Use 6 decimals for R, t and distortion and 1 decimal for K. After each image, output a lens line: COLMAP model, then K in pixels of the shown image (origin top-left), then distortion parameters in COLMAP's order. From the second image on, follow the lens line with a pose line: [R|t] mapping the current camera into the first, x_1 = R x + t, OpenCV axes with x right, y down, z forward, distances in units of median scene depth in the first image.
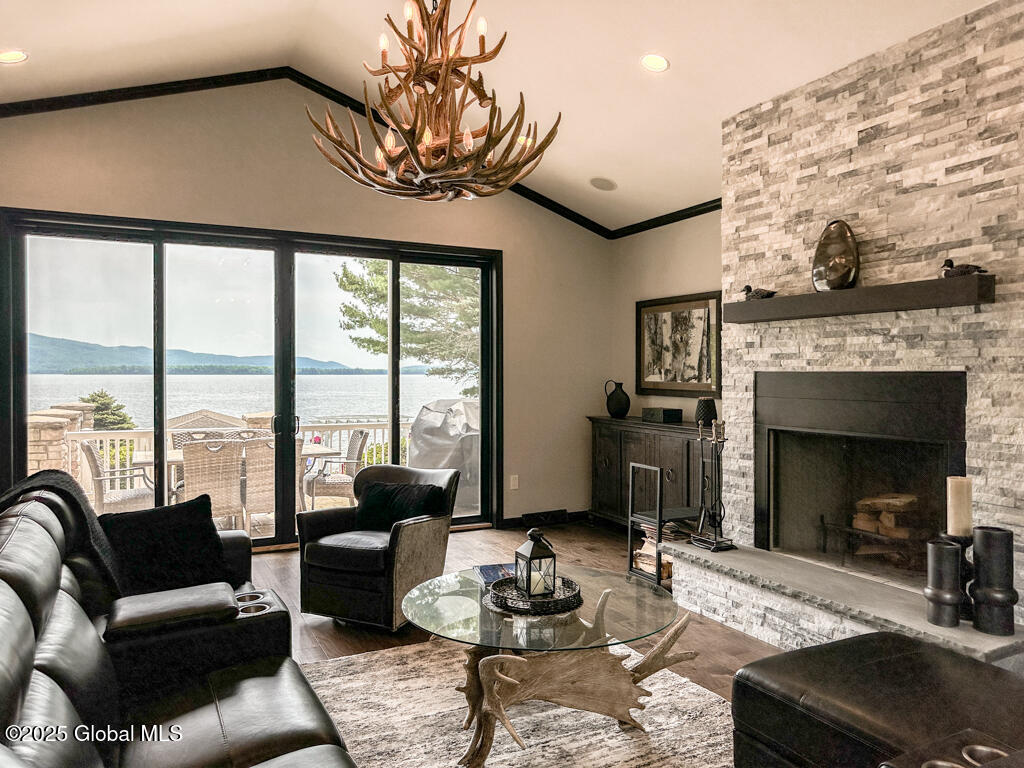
lens RADIAL K [[736.6, 0, 522.3], [0, 736.6, 377.1], [0, 0, 1]] dist [0.005747, -0.003220]
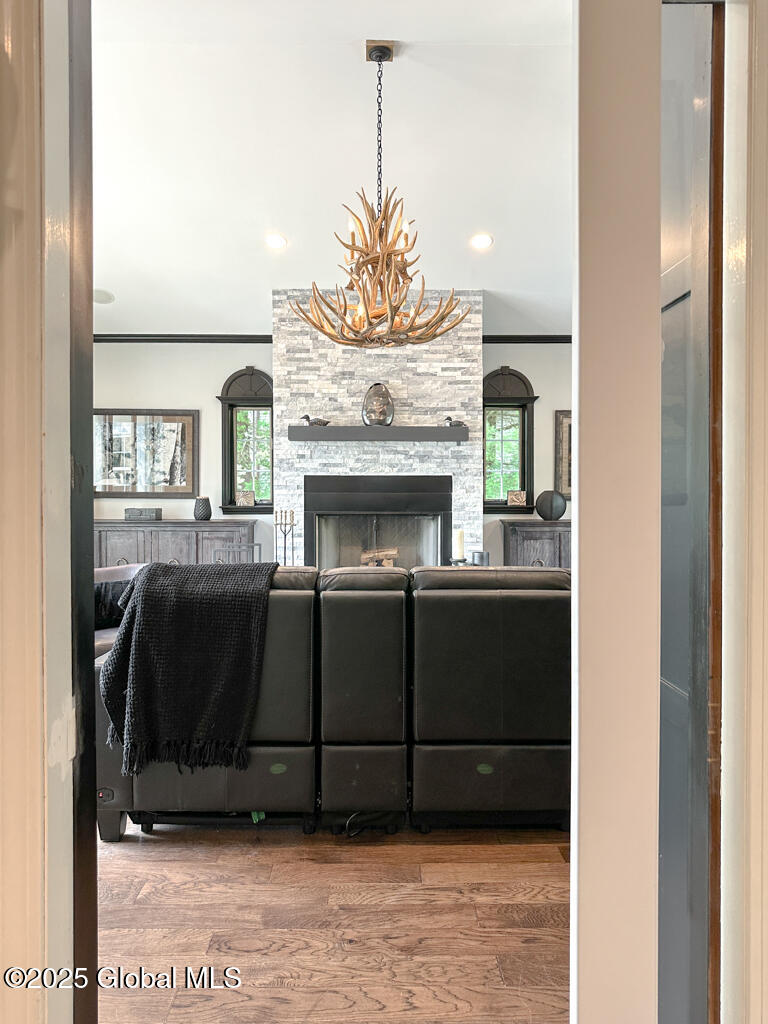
lens RADIAL K [[736.6, 0, 388.7], [0, 736.6, 501.5], [0, 0, 1]] dist [0.005747, -0.003220]
pose [[0.440923, -0.018245, 0.897360, -1.009904], [0.004861, 0.999827, 0.017940, 0.020686], [-0.897532, -0.003548, 0.440935, 0.250696]]
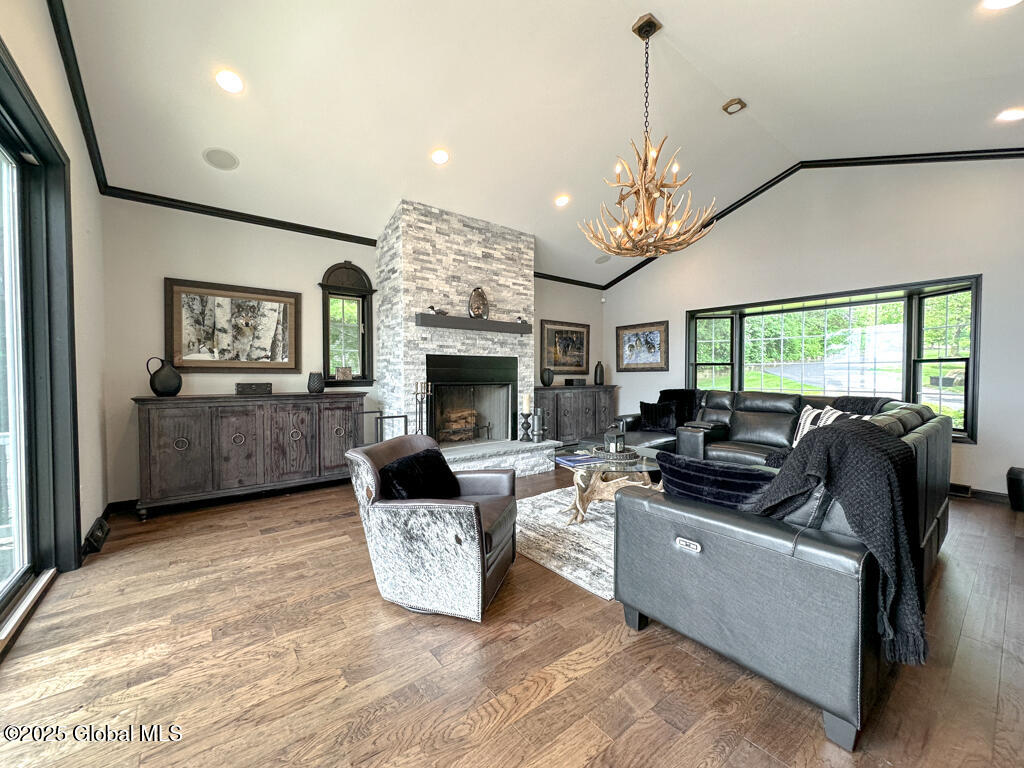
lens RADIAL K [[407.8, 0, 515.6], [0, 407.8, 383.3], [0, 0, 1]] dist [-0.002361, 0.000561]
pose [[-0.191216, -0.024761, 0.981236, -0.789512], [0.005448, 0.999640, 0.026287, 0.043797], [-0.981533, 0.010372, -0.191012, 1.100030]]
